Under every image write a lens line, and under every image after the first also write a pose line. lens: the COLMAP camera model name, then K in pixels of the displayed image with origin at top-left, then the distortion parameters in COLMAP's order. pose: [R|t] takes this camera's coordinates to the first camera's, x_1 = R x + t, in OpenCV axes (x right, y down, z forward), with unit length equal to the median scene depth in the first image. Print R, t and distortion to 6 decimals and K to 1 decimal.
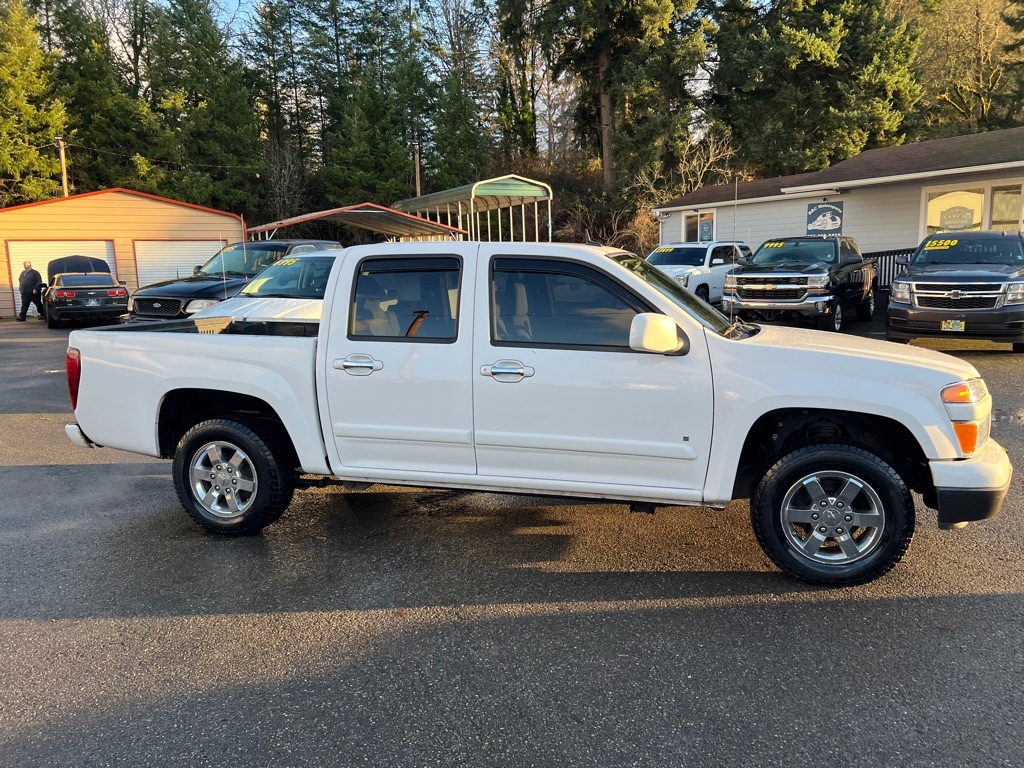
lens RADIAL K [[766.5, 0, 522.8], [0, 766.5, 377.1], [0, 0, 1]] dist [0.047789, -0.051079]
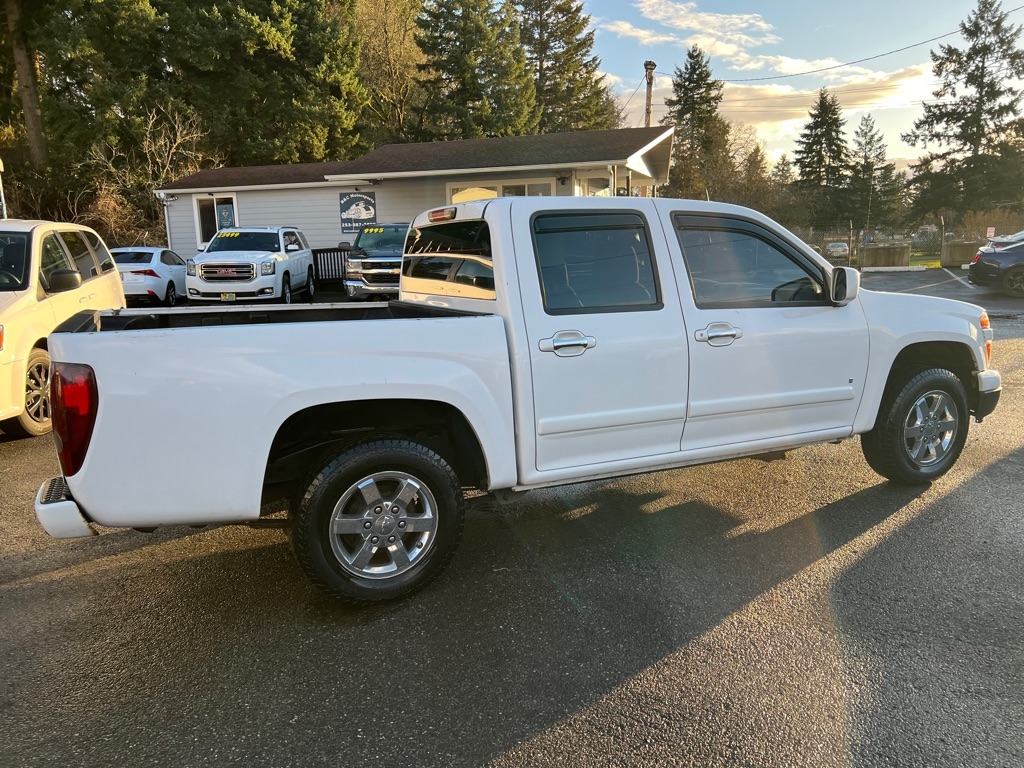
lens RADIAL K [[766.5, 0, 520.5], [0, 766.5, 387.7], [0, 0, 1]] dist [0.047789, -0.051079]
pose [[0.757942, -0.116505, 0.641833, -0.168333], [0.102250, 0.992978, 0.059497, -0.004971], [-0.644258, 0.020532, 0.764533, 0.087317]]
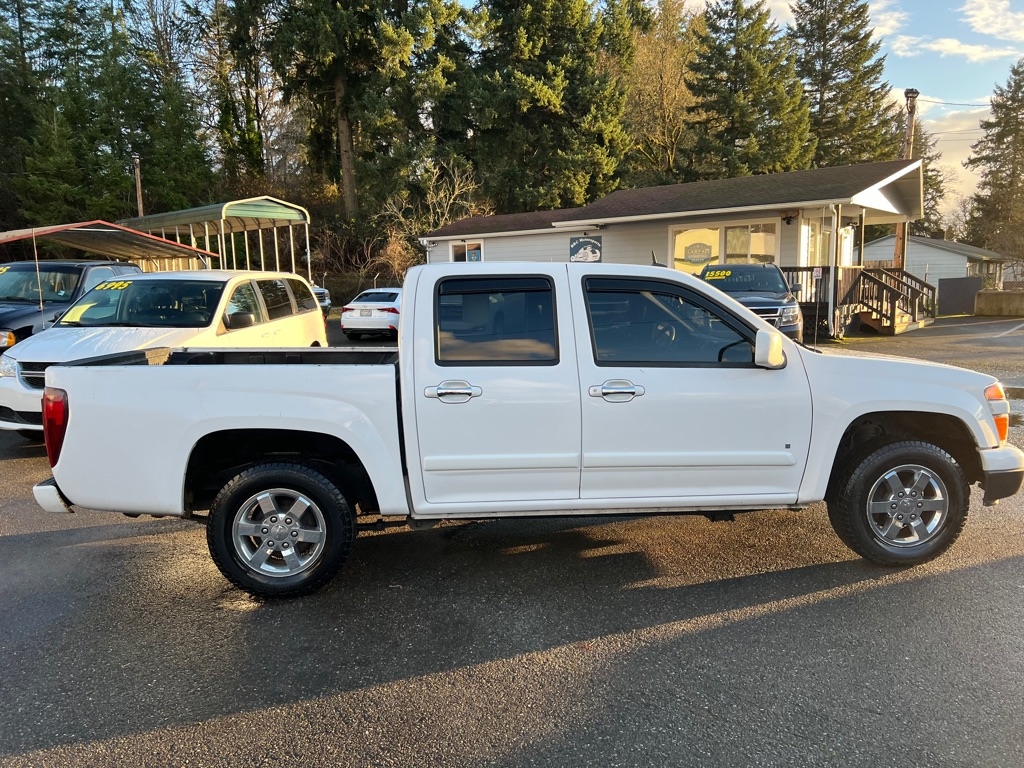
lens RADIAL K [[766.5, 0, 521.2], [0, 766.5, 385.9], [0, 0, 1]] dist [0.047789, -0.051079]
pose [[0.937070, -0.039888, 0.346856, -0.098425], [0.048663, 0.998677, -0.016621, -0.000867], [-0.345734, 0.032454, 0.937771, 0.021527]]
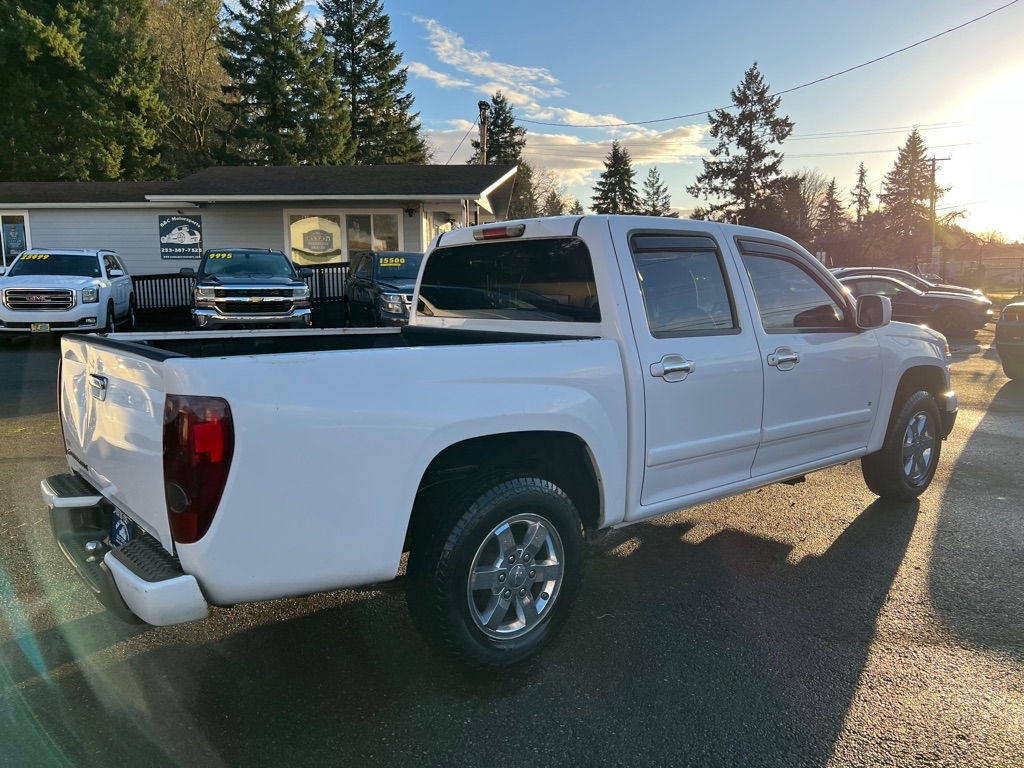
lens RADIAL K [[766.5, 0, 521.4], [0, 766.5, 388.8], [0, 0, 1]] dist [0.047789, -0.051079]
pose [[0.572811, -0.098480, 0.813750, -0.201096], [0.109685, 0.993037, 0.042969, -0.009852], [-0.812316, 0.064643, 0.579625, 0.145100]]
